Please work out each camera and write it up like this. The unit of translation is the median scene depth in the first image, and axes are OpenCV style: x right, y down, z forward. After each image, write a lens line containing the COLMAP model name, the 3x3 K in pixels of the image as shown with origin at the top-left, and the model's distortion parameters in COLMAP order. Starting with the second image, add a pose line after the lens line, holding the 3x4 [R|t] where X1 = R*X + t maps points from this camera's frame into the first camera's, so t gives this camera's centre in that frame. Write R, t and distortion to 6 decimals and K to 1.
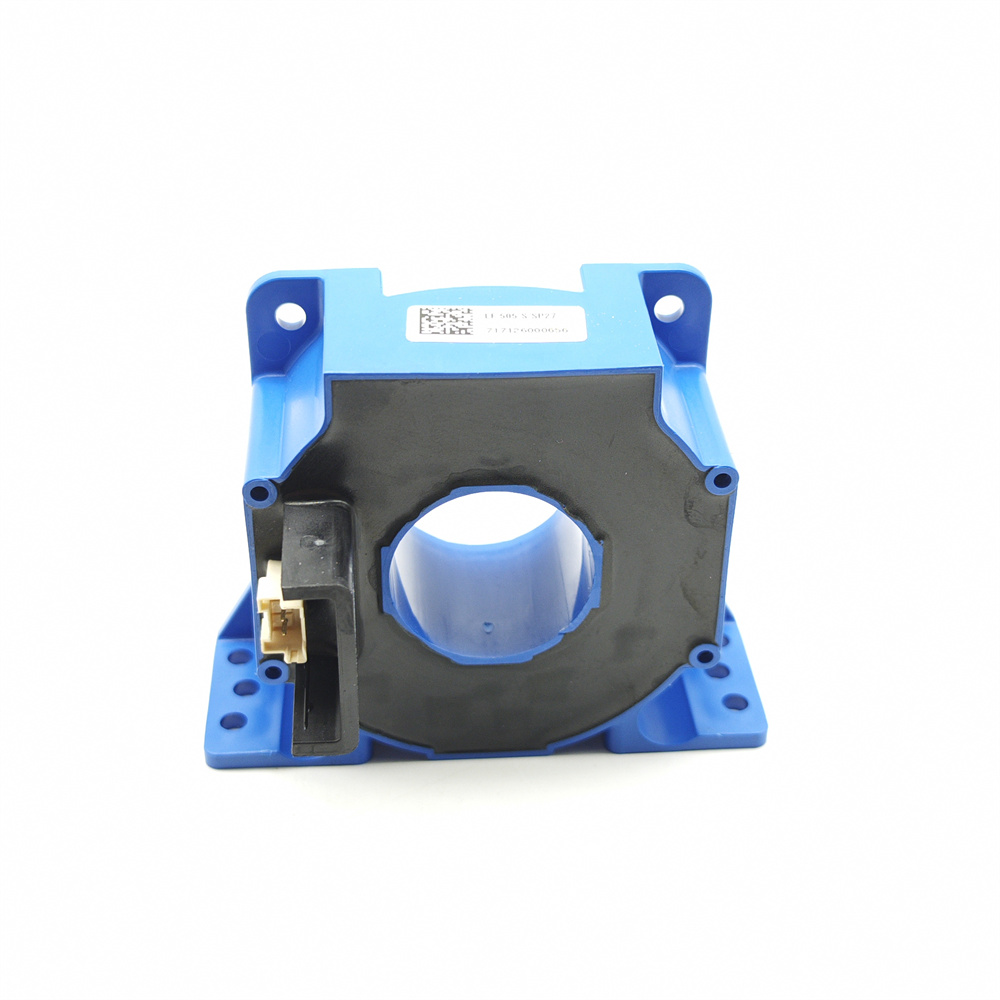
lens RADIAL K [[1743.6, 0, 500.8], [0, 1743.6, 497.6], [0, 0, 1]] dist [0.061202, 0.000000]
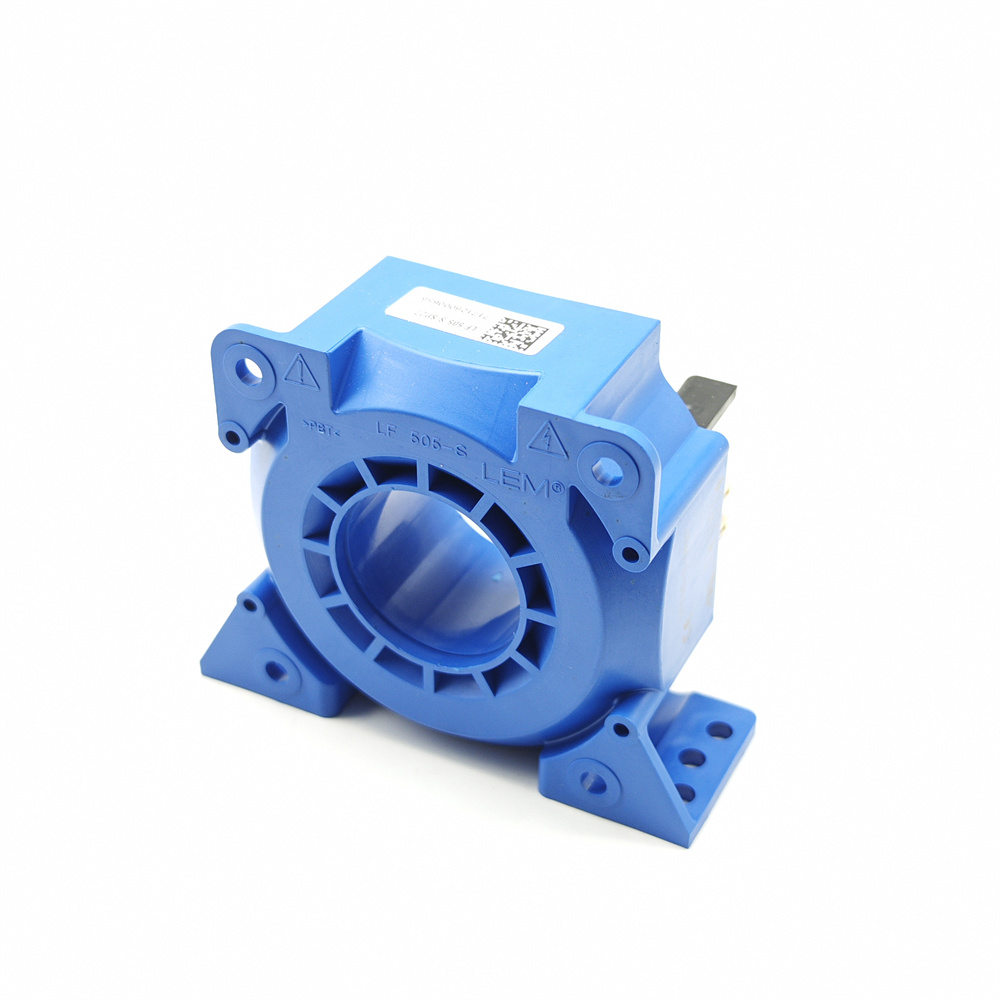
lens RADIAL K [[1743.6, 0, 498.5], [0, 1743.6, 498.3], [0, 0, 1]] dist [0.061202, 0.000000]
pose [[-0.860773, -0.303746, 0.408421, -0.464686], [0.275443, 0.396789, 0.875608, -0.949623], [-0.428020, 0.866197, -0.257881, 1.340578]]
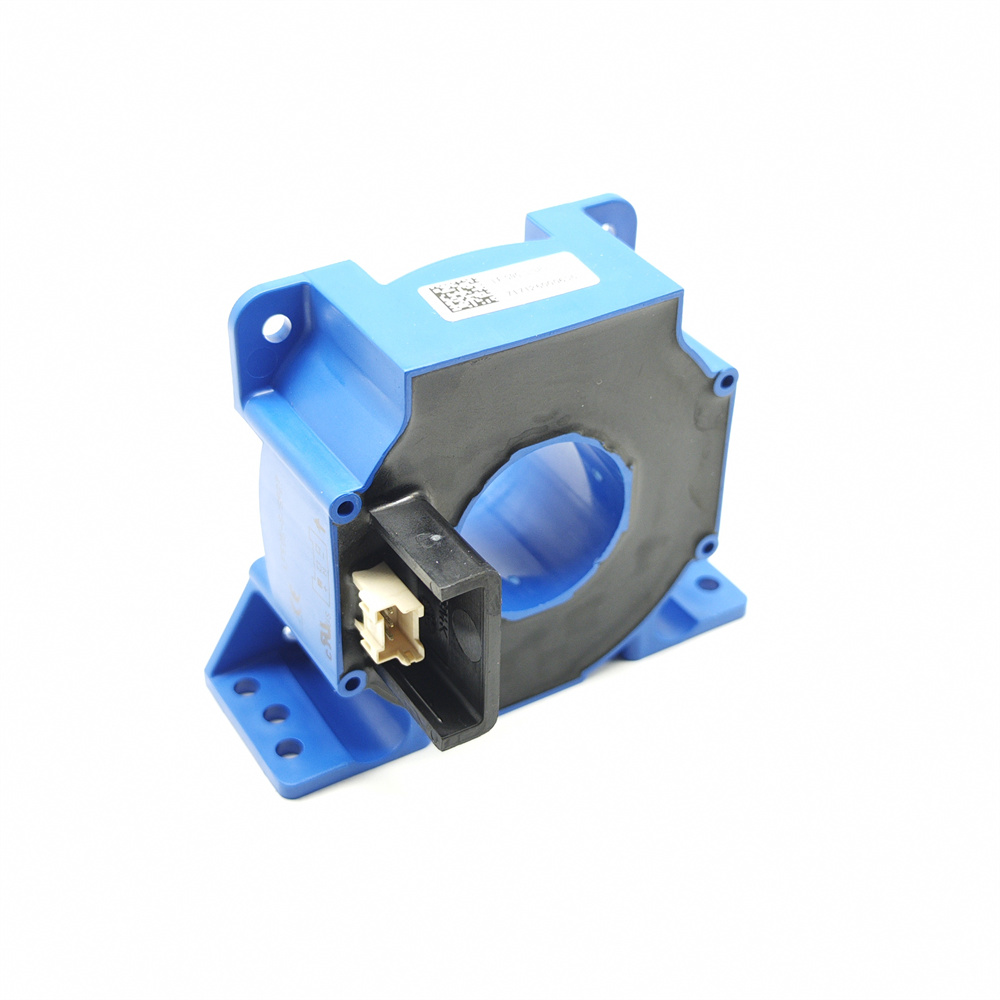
lens RADIAL K [[1743.6, 0, 498.5], [0, 1743.6, 502.9], [0, 0, 1]] dist [0.061202, 0.000000]
pose [[0.890618, -0.267483, 0.367767, -0.414096], [0.247724, 0.963562, 0.100904, -0.081469], [-0.381357, 0.001238, 0.924427, 0.059193]]
